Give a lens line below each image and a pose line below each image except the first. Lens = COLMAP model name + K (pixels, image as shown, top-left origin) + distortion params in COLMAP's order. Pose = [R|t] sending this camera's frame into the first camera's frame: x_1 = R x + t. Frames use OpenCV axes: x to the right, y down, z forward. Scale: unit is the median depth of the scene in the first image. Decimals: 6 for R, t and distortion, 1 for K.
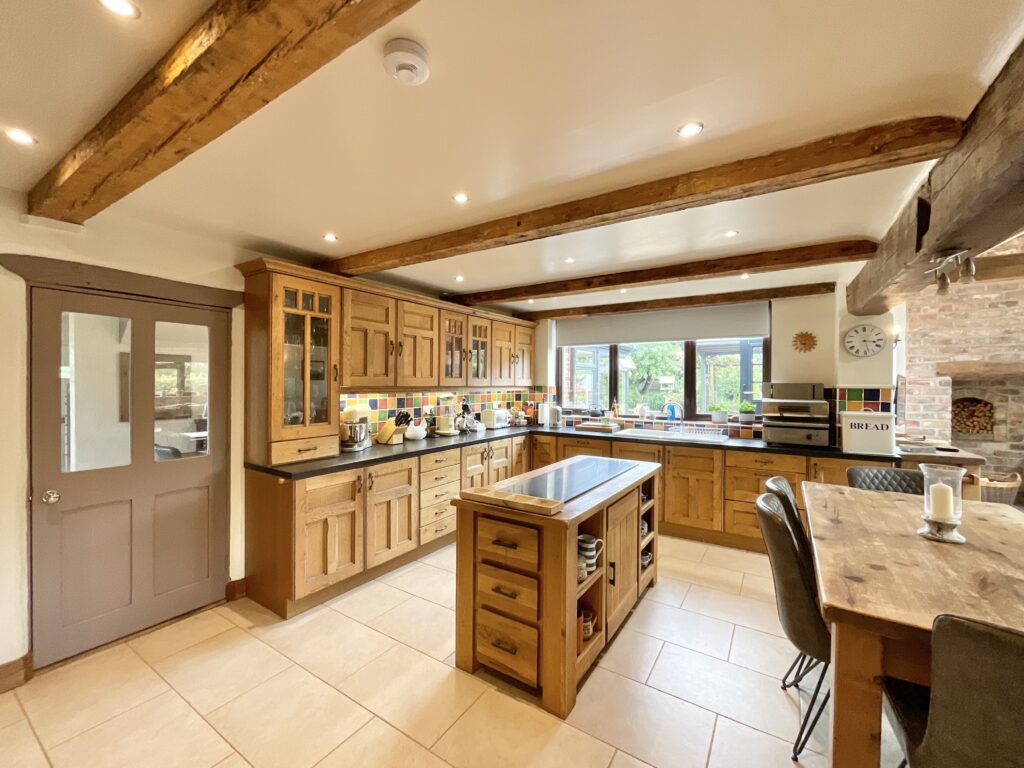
lens RADIAL K [[415.9, 0, 513.0], [0, 415.9, 383.9], [0, 0, 1]] dist [0.000659, -0.001960]
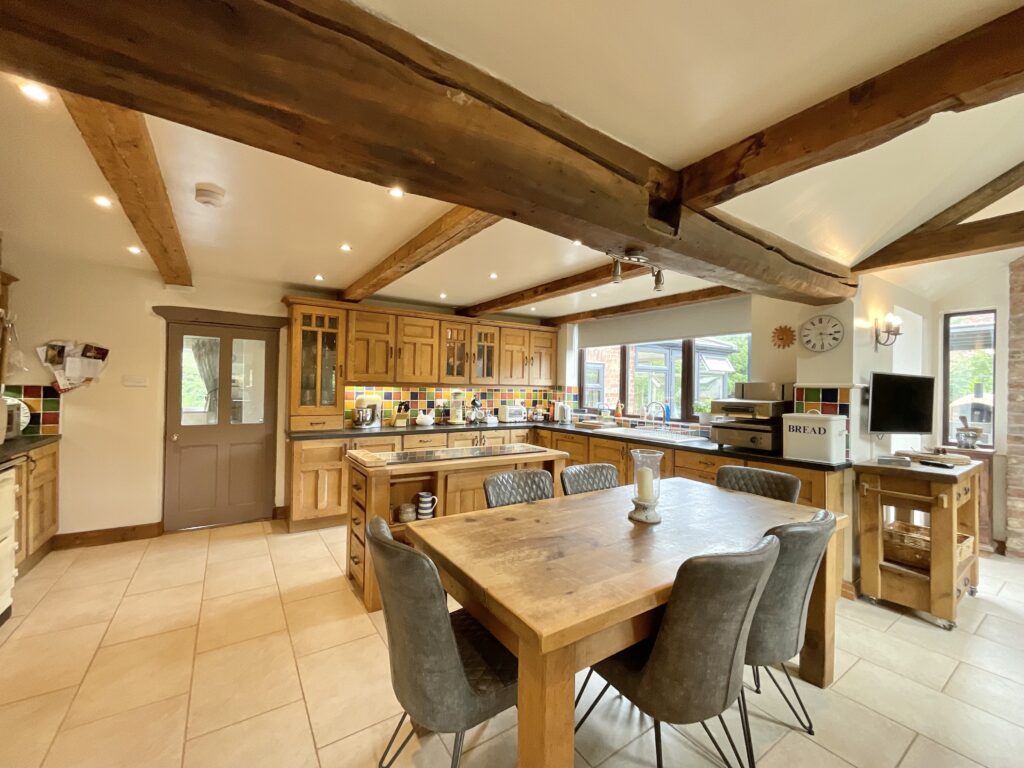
lens RADIAL K [[415.9, 0, 514.2], [0, 415.9, 384.9], [0, 0, 1]] dist [0.000659, -0.001960]
pose [[0.921608, 0.010165, -0.387989, 0.476269], [-0.015024, 0.999842, -0.009493, 0.018446], [0.387831, 0.014578, 0.921615, -0.050275]]
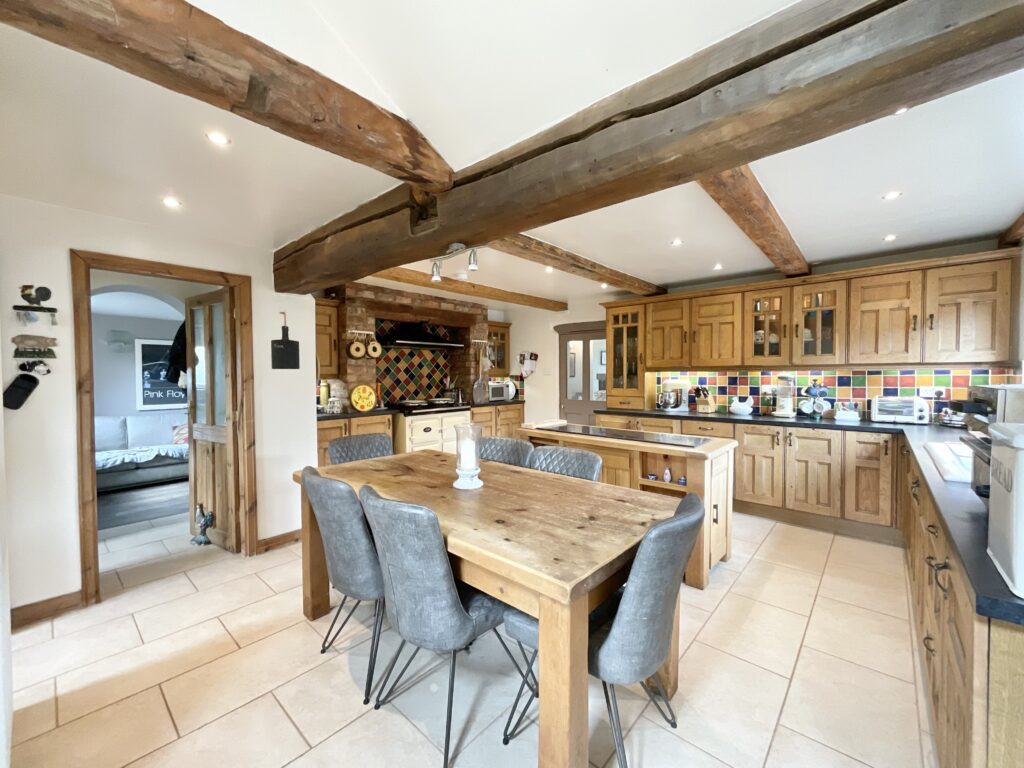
lens RADIAL K [[415.9, 0, 511.4], [0, 415.9, 385.3], [0, 0, 1]] dist [0.000659, -0.001960]
pose [[-0.159543, 0.023881, -0.986902, 0.902118], [0.003753, 0.999715, 0.023584, 0.027027], [0.987184, 0.000059, -0.159587, 0.548878]]
